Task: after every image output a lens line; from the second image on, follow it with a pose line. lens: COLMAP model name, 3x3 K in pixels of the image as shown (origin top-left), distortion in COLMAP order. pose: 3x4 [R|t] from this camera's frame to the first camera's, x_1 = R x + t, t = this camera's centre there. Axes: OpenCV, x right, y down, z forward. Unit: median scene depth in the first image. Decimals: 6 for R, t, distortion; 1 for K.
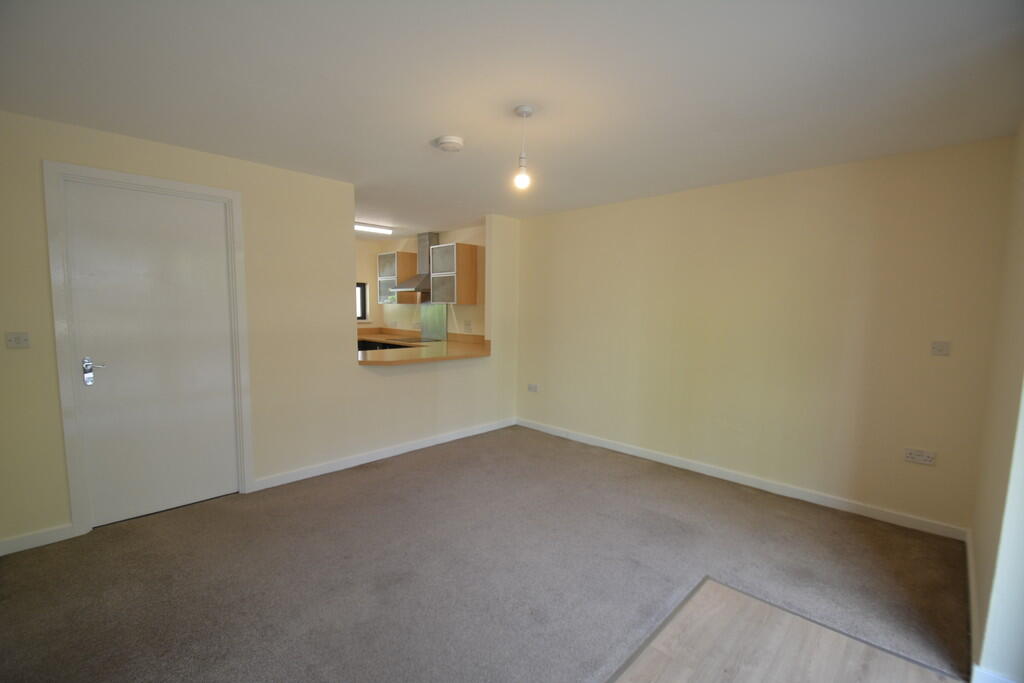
lens RADIAL K [[450.3, 0, 505.3], [0, 450.3, 354.3], [0, 0, 1]] dist [0.006391, -0.011480]
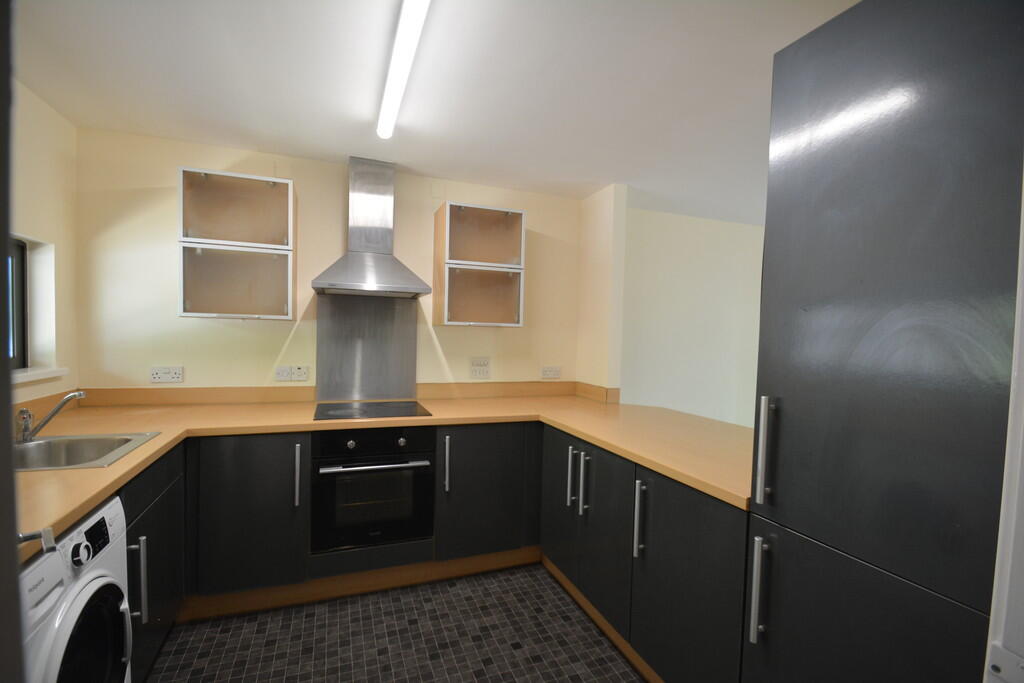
lens RADIAL K [[450.3, 0, 504.4], [0, 450.3, 352.3], [0, 0, 1]] dist [0.006391, -0.011480]
pose [[0.412918, -0.037775, 0.909985, -0.508813], [0.075831, 0.997096, 0.006982, -0.074819], [-0.907606, 0.066122, 0.414583, 0.689295]]
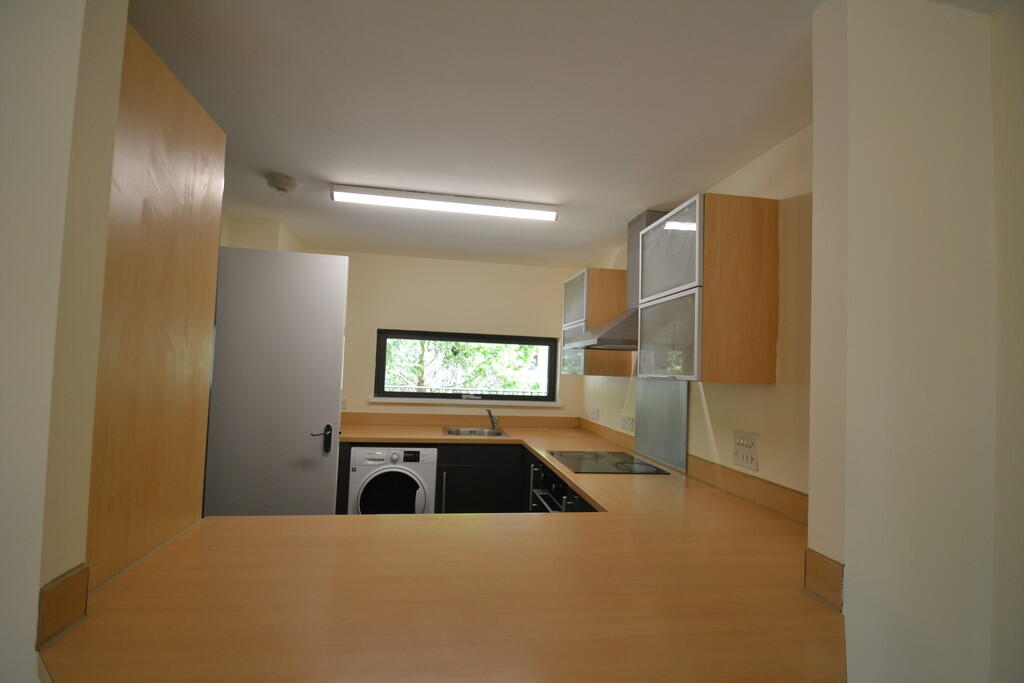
lens RADIAL K [[450.3, 0, 502.7], [0, 450.3, 350.4], [0, 0, 1]] dist [0.006391, -0.011480]
pose [[0.804723, -0.005564, -0.593625, -0.027781], [-0.092674, 0.986519, -0.134876, -0.066158], [0.586373, 0.163551, 0.793359, 0.572680]]
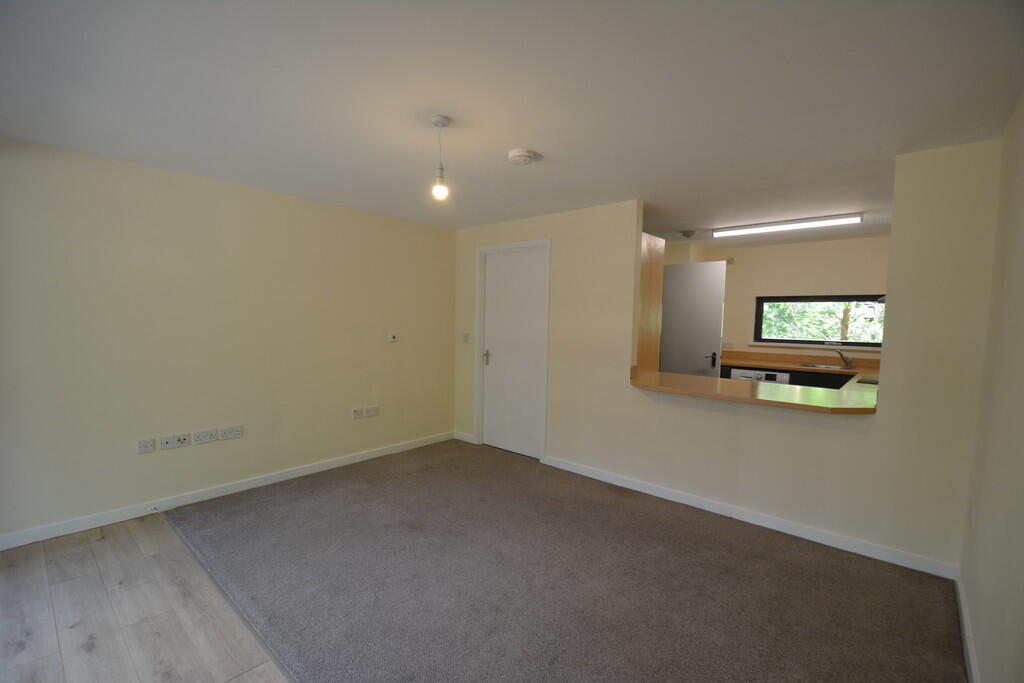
lens RADIAL K [[450.3, 0, 510.6], [0, 450.3, 350.3], [0, 0, 1]] dist [0.006391, -0.011480]
pose [[0.052784, 0.063278, -0.996599, 0.369270], [-0.125725, 0.990470, 0.056230, -0.042662], [0.990660, 0.122329, 0.060237, 0.414967]]
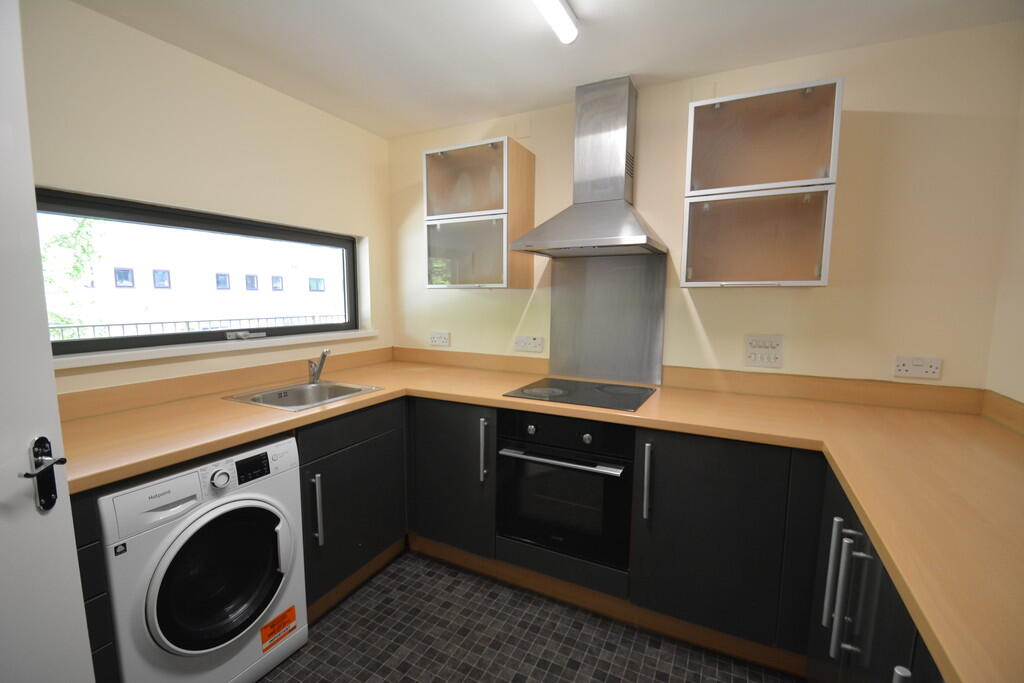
lens RADIAL K [[450.3, 0, 503.3], [0, 450.3, 351.9], [0, 0, 1]] dist [0.006391, -0.011480]
pose [[0.954685, -0.042577, 0.294556, -0.349940], [0.037453, 0.999033, 0.023018, -0.070164], [-0.295251, -0.010942, 0.955357, 0.663048]]
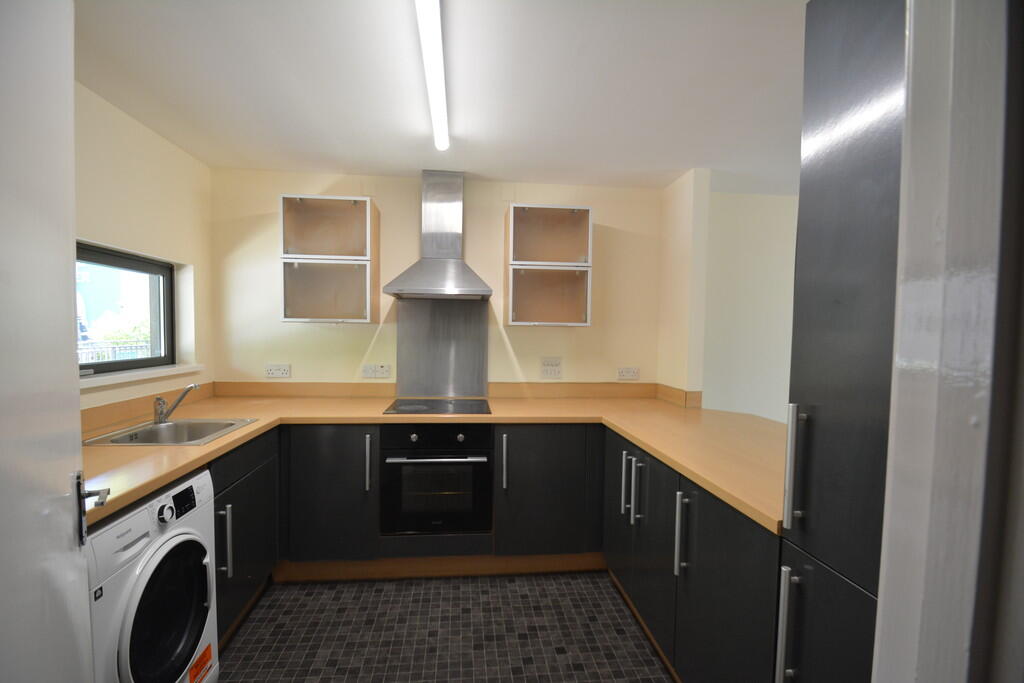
lens RADIAL K [[450.3, 0, 505.2], [0, 450.3, 352.0], [0, 0, 1]] dist [0.006391, -0.011480]
pose [[0.636428, -0.037630, 0.770418, -0.481949], [0.074955, 0.997099, -0.013216, -0.070962], [-0.767686, 0.066158, 0.637402, 0.644044]]
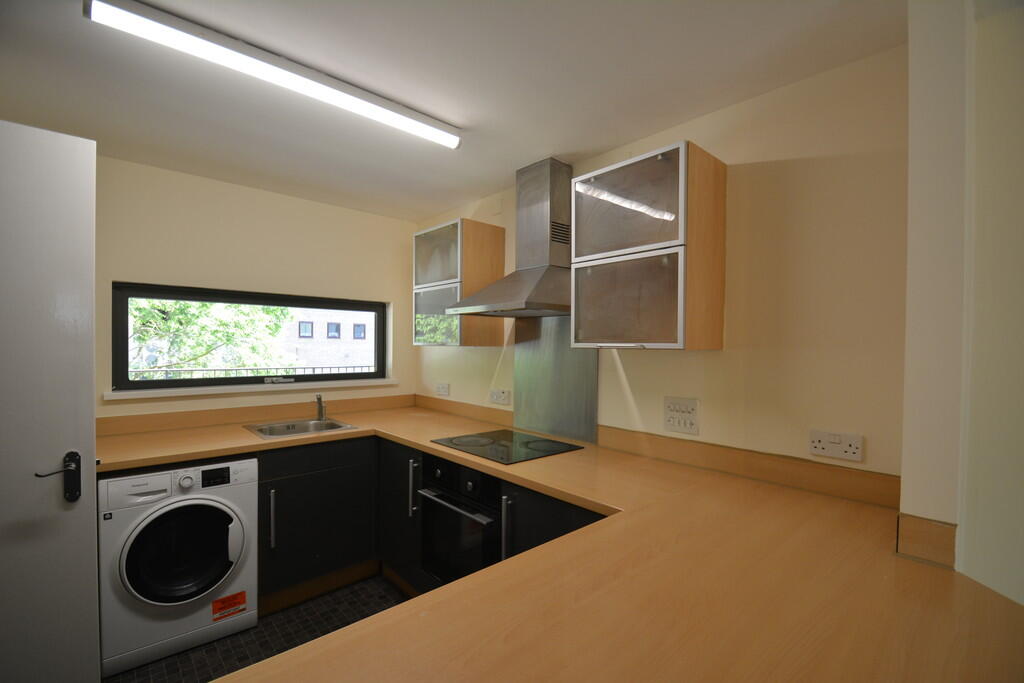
lens RADIAL K [[450.3, 0, 504.0], [0, 450.3, 351.4], [0, 0, 1]] dist [0.006391, -0.011480]
pose [[0.998220, 0.000095, -0.059643, -0.177061], [-0.005653, 0.995647, -0.093028, -0.070340], [0.059375, 0.093199, 0.993876, 0.605108]]
